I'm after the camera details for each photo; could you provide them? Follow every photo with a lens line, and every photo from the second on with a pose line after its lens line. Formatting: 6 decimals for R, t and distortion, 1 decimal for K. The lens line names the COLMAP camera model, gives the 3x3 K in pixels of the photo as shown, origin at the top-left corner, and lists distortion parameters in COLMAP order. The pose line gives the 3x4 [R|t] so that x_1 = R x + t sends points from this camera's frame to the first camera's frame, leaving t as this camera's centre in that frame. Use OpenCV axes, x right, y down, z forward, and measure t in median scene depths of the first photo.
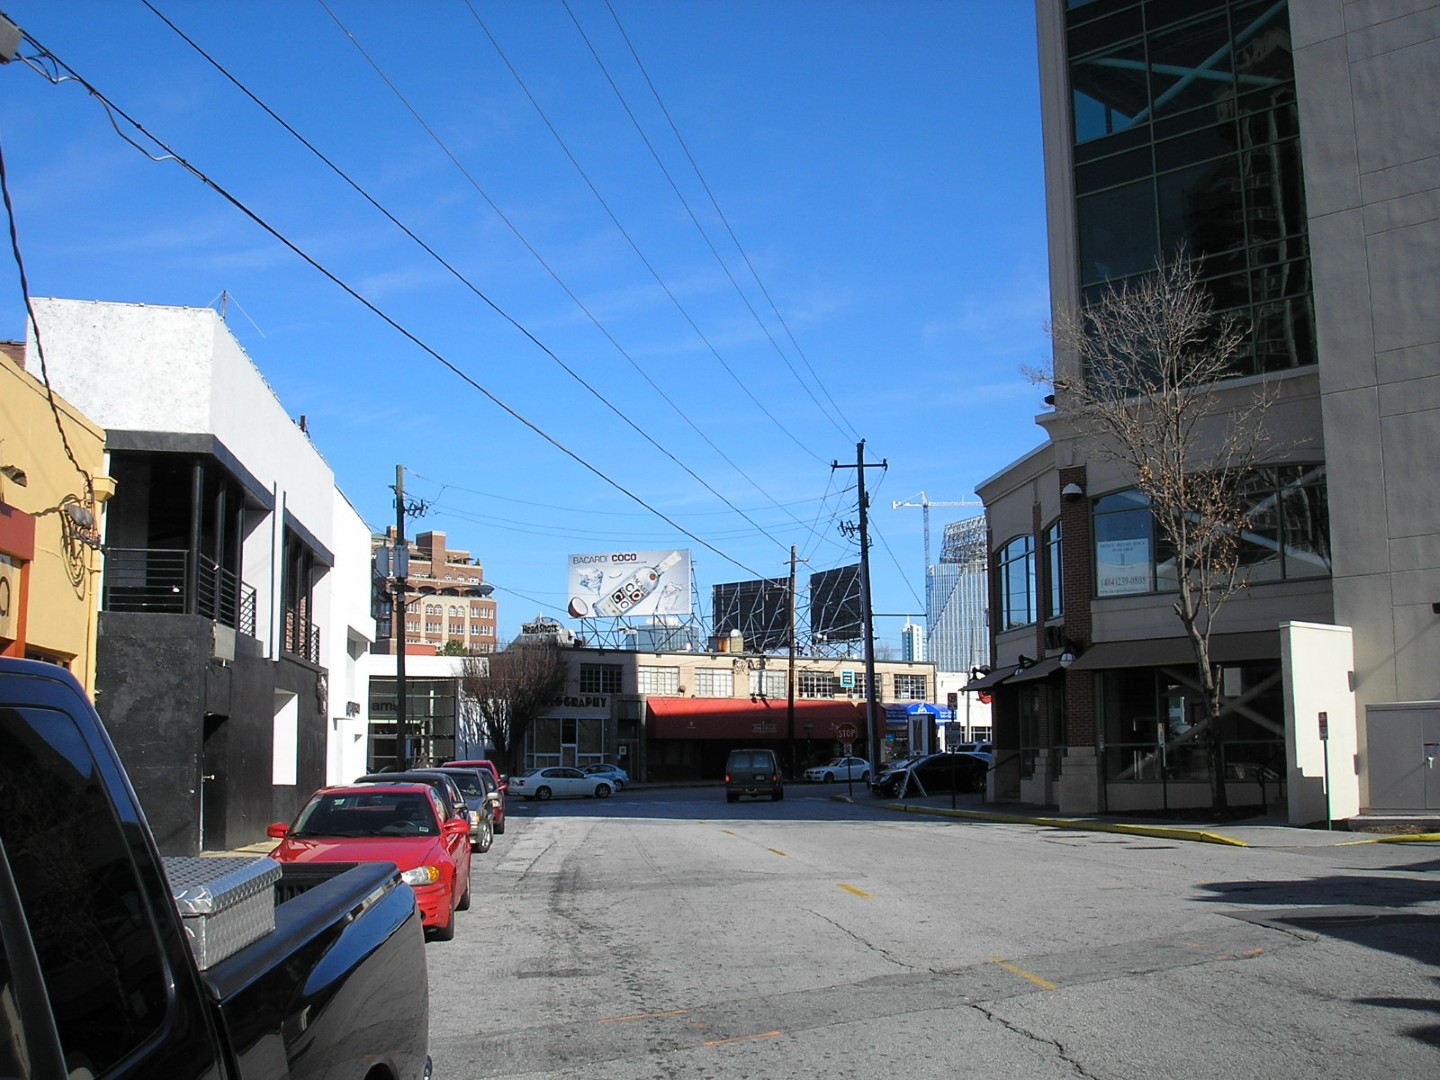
lens RADIAL K [[1618.5, 0, 712.7], [0, 1618.5, 536.5], [0, 0, 1]] dist [-0.168148, 0.054142]
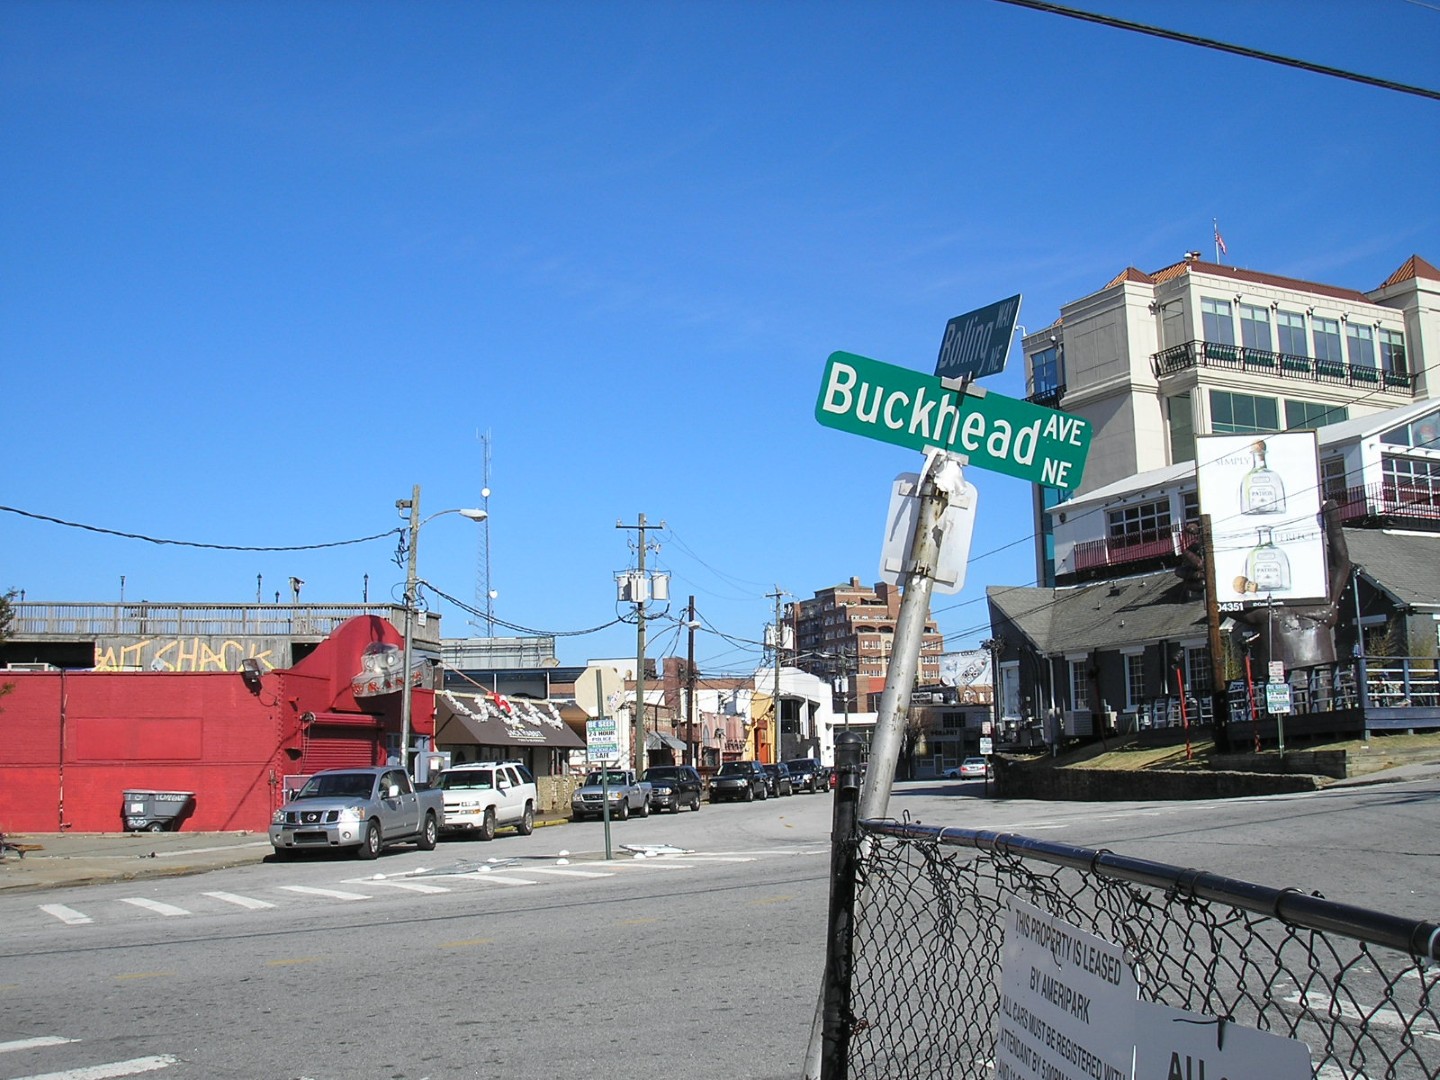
lens RADIAL K [[1618.5, 0, 712.7], [0, 1618.5, 536.5], [0, 0, 1]] dist [-0.168148, 0.054142]
pose [[0.957140, -0.057244, -0.283913, 0.206462], [0.056079, 0.998351, -0.012239, -0.120414], [0.284145, -0.004207, 0.958772, -0.901481]]
